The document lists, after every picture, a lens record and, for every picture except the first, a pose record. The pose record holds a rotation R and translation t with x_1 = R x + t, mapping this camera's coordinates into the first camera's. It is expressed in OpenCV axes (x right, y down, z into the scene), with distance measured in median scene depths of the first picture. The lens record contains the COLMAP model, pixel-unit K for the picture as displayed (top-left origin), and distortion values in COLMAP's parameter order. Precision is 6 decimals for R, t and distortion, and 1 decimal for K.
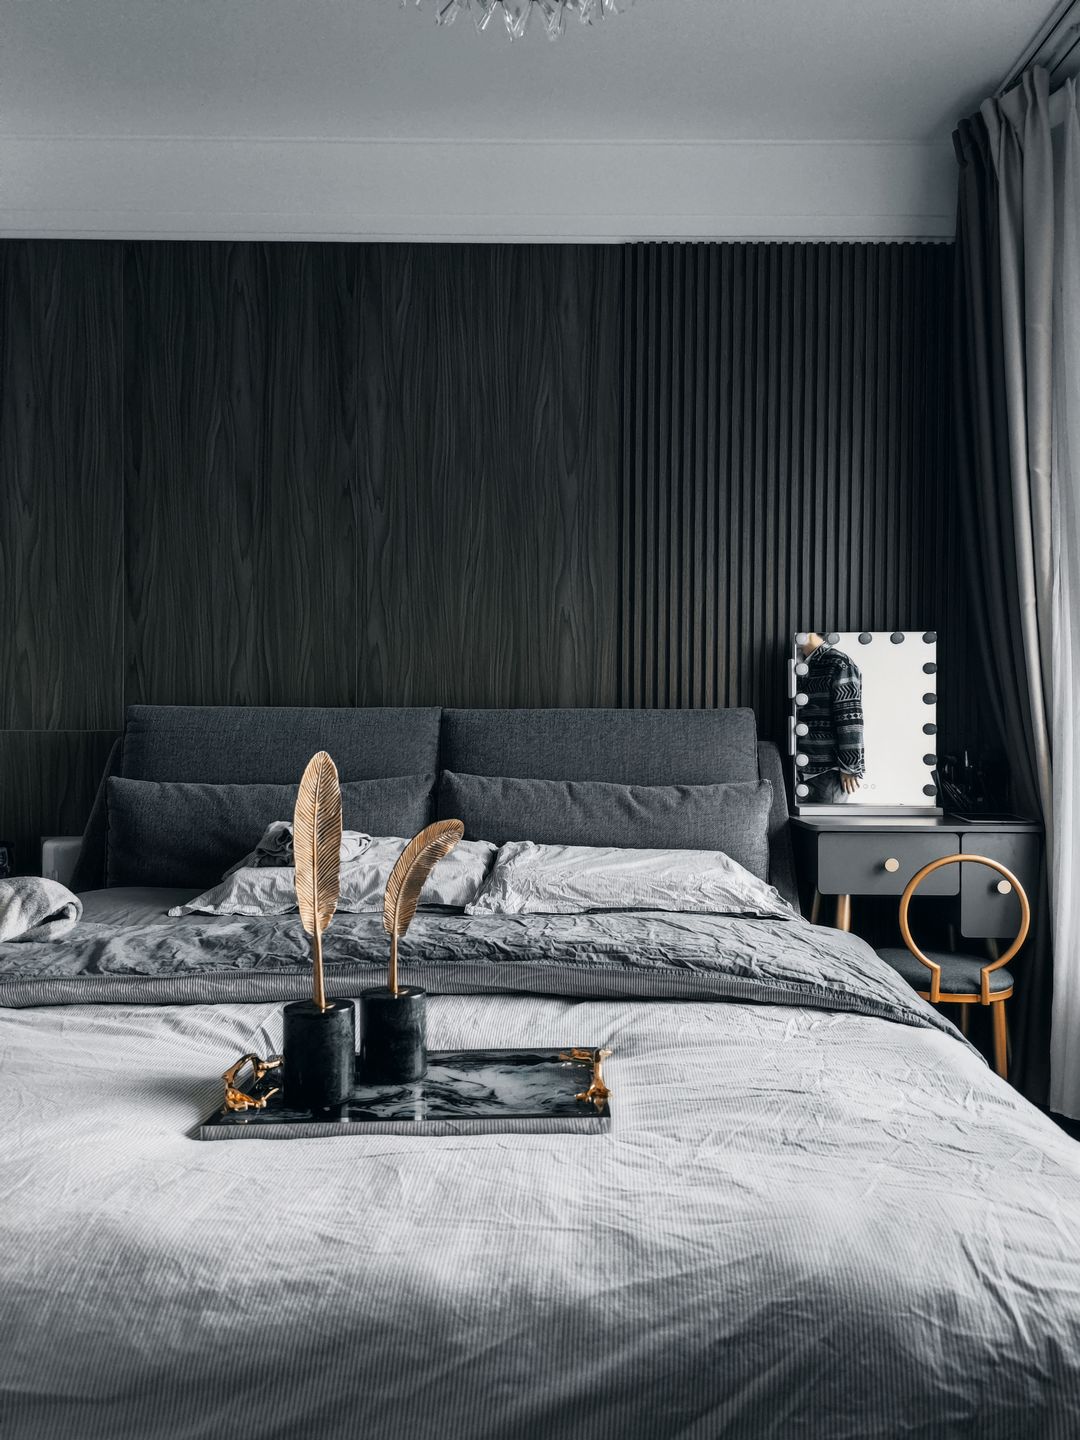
lens RADIAL K [[1030.6, 0, 537.5], [0, 1030.6, 715.8], [0, 0, 1]] dist [0.036873, -0.005134]
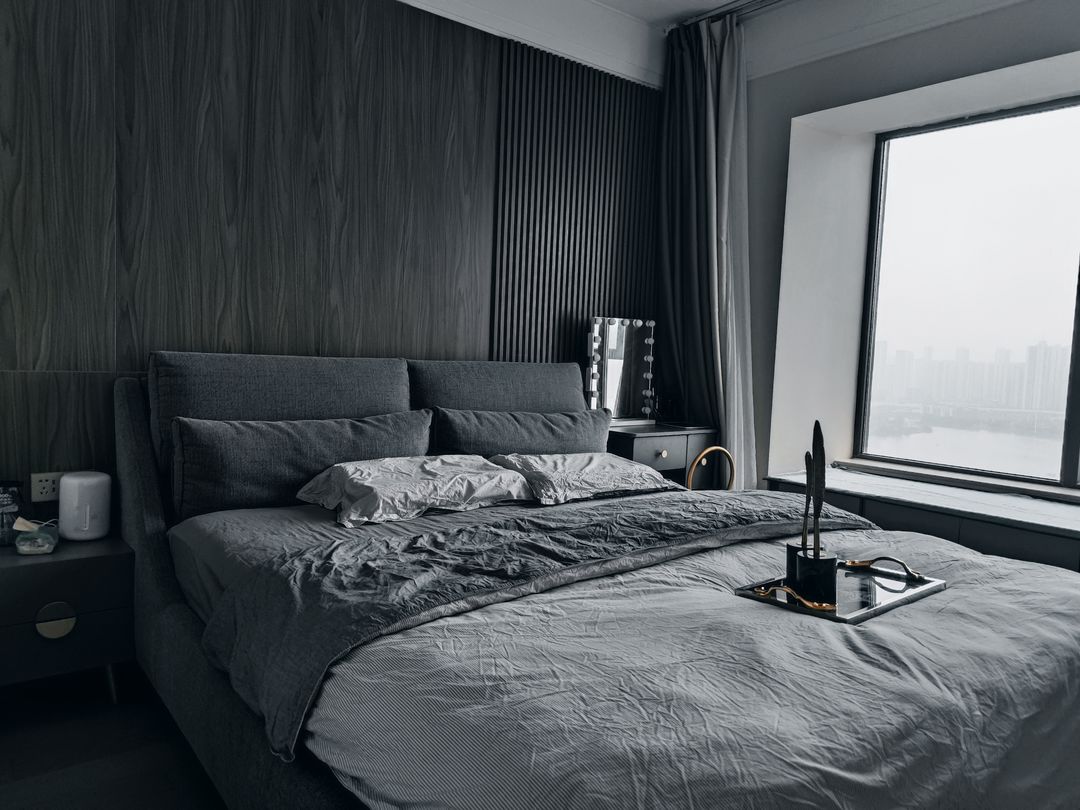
lens RADIAL K [[772.9, 0, 534.0], [0, 772.9, 405.0], [0, 0, 1]] dist [0.036873, -0.005134]
pose [[0.787107, -0.019122, 0.616520, -0.560377], [-0.036793, 0.996284, 0.077875, -0.031192], [-0.615719, -0.083979, 0.783478, 0.085448]]
